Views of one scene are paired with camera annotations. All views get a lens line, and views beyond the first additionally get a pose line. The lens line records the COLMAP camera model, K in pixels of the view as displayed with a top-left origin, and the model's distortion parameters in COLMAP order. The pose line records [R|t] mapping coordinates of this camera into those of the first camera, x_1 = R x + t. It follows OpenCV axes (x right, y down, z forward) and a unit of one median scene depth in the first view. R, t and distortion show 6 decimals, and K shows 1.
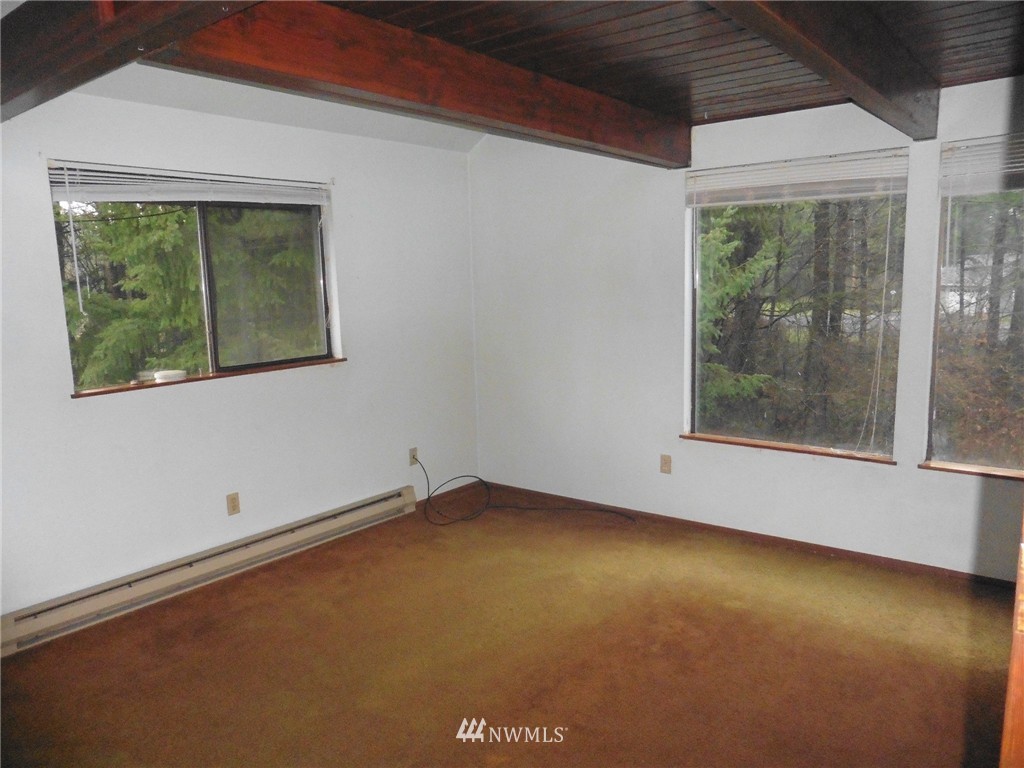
lens RADIAL K [[750.4, 0, 512.0], [0, 750.4, 384.0], [0, 0, 1]] dist [-0.091961, 0.092754]
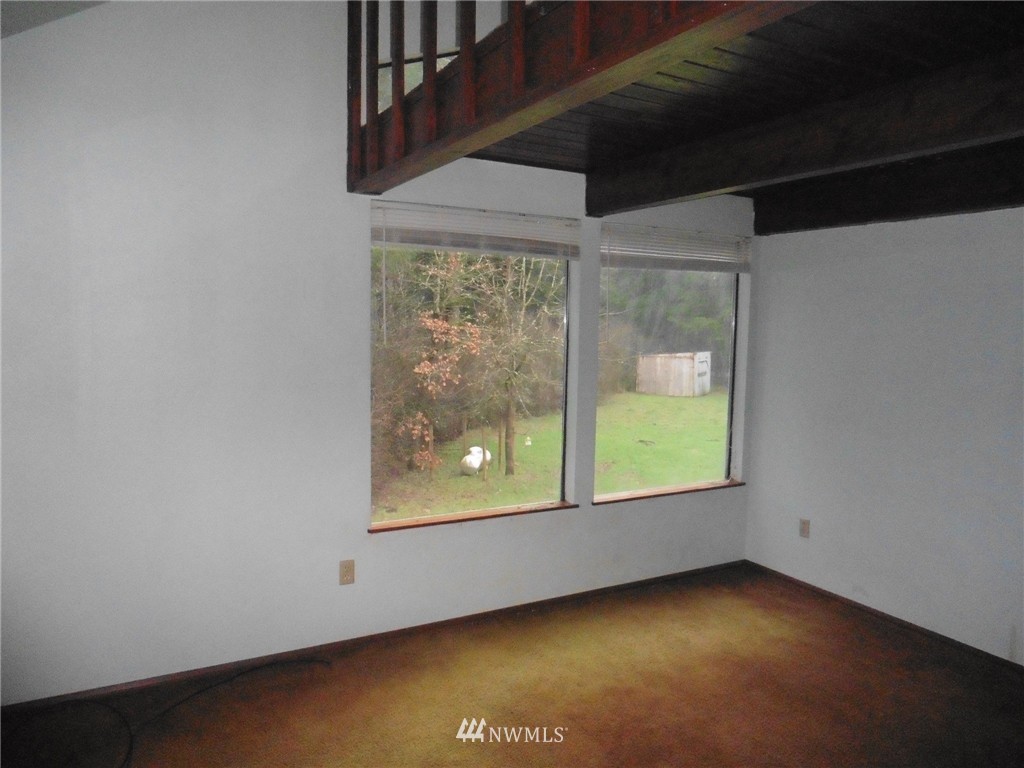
lens RADIAL K [[750.4, 0, 512.0], [0, 750.4, 384.0], [0, 0, 1]] dist [-0.091961, 0.092754]
pose [[0.358892, -0.042103, 0.932429, -0.467525], [0.115365, 0.993323, 0.000449, -0.070339], [-0.926222, 0.107409, 0.361352, 0.585820]]
